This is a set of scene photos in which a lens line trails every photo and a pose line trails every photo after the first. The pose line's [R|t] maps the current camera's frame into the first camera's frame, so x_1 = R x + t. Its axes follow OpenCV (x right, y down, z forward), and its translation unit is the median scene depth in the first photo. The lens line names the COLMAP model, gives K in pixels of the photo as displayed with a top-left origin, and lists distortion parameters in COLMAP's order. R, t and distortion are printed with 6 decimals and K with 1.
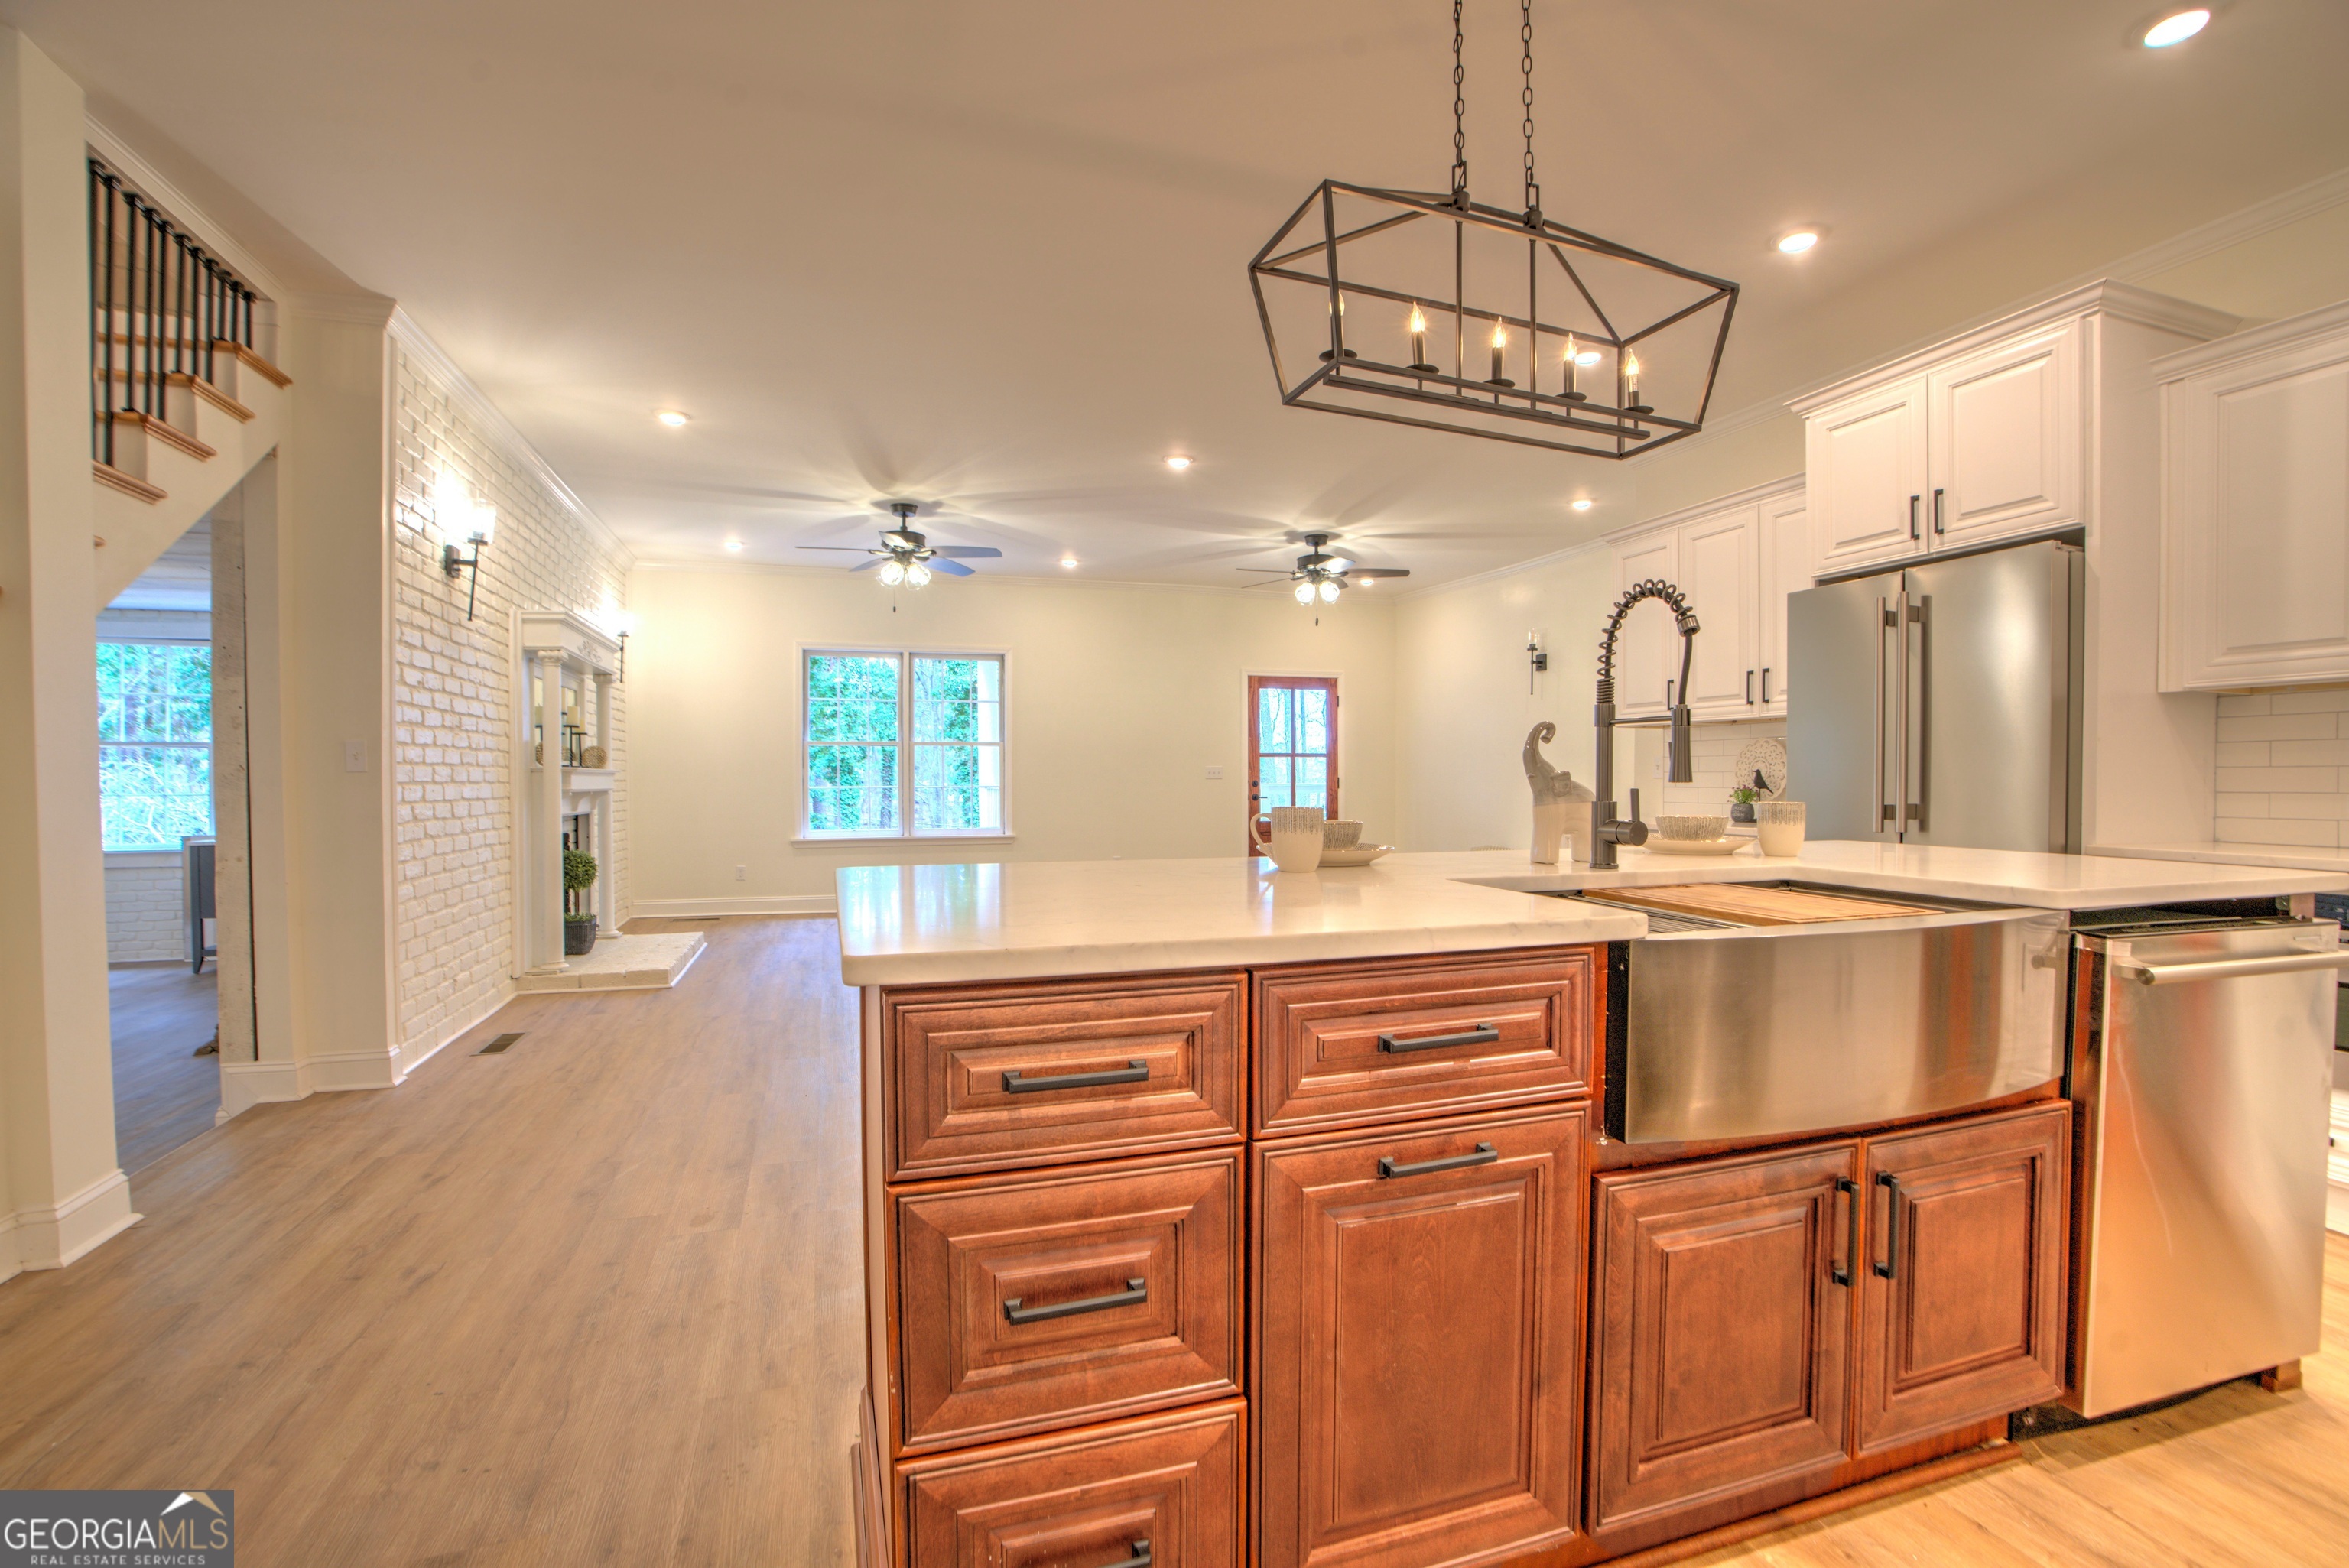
lens RADIAL K [[1067.4, 0, 1181.6], [0, 1067.4, 787.0], [0, 0, 1]] dist [-0.078035, 0.030491]
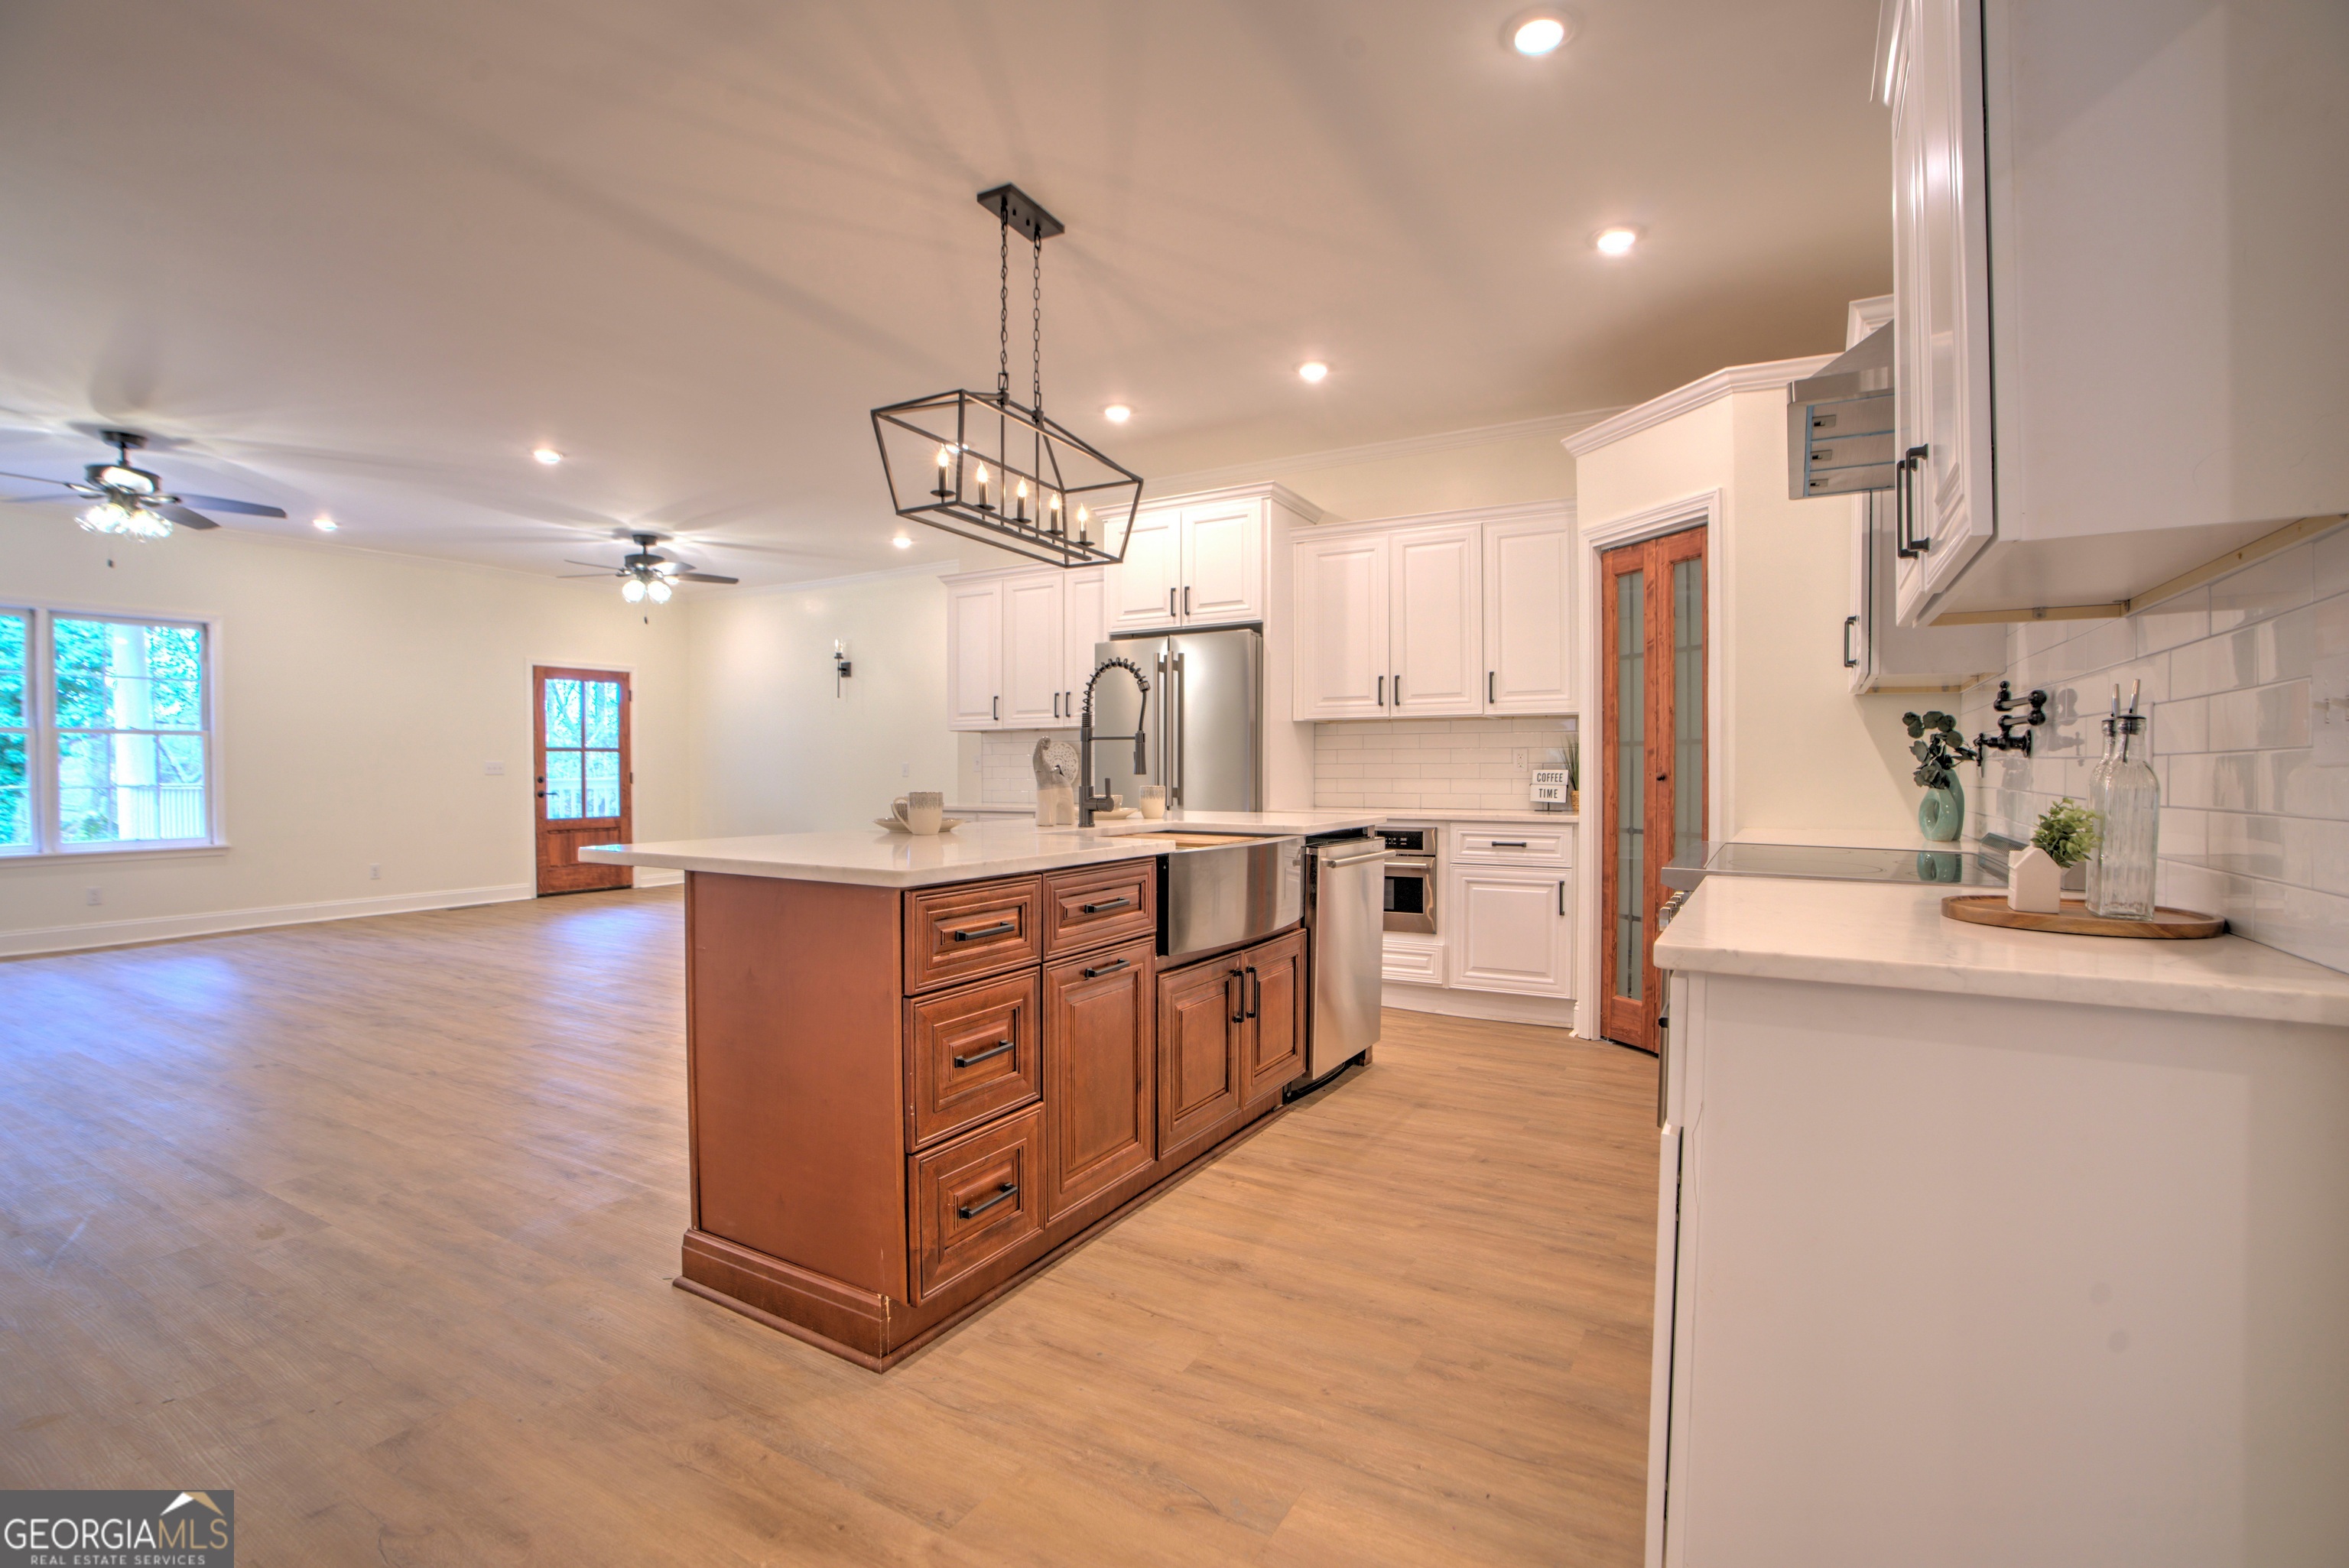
lens RADIAL K [[1067.4, 0, 1181.6], [0, 1067.4, 787.0], [0, 0, 1]] dist [-0.078035, 0.030491]
pose [[0.749227, -0.013166, 0.662182, -0.538997], [0.009113, 0.999913, 0.009571, 0.000124], [-0.662250, -0.001136, 0.749282, -0.323818]]
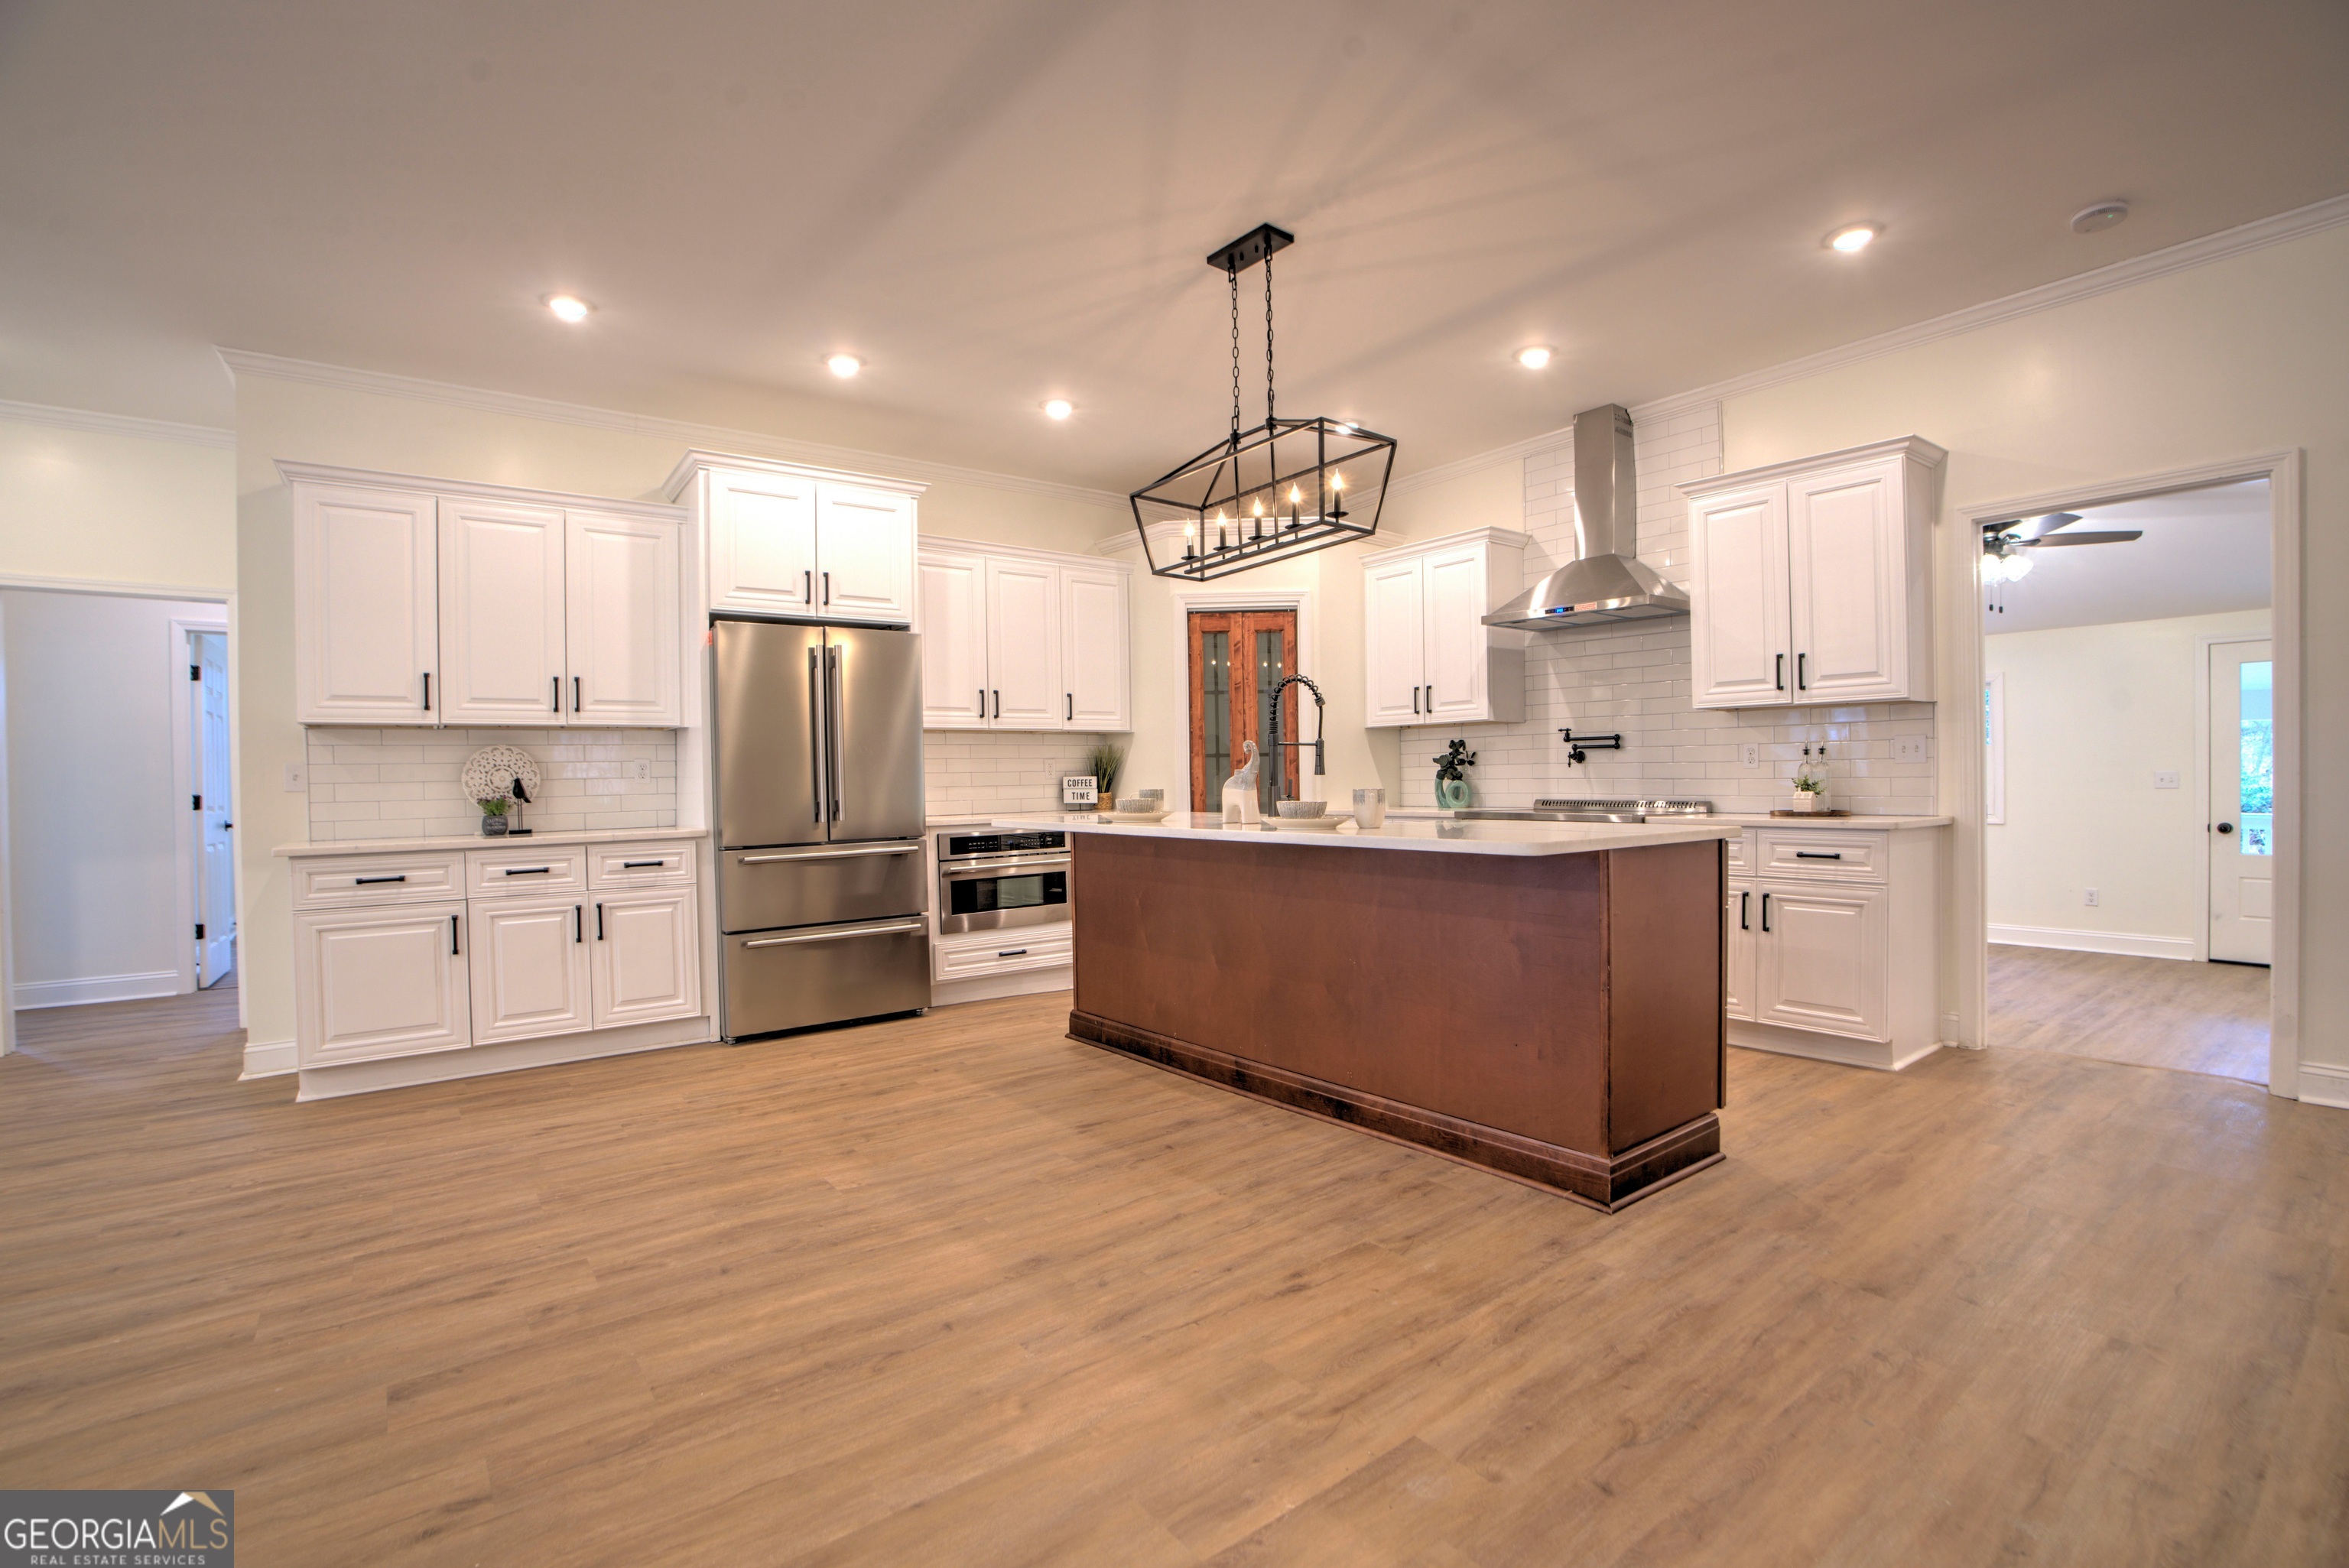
lens RADIAL K [[1067.4, 0, 1181.6], [0, 1067.4, 787.0], [0, 0, 1]] dist [-0.078035, 0.030491]
pose [[-0.326448, -0.004521, 0.945204, -1.188934], [0.024243, 0.999620, 0.013154, -0.011901], [-0.944904, 0.027209, -0.326215, 1.584189]]
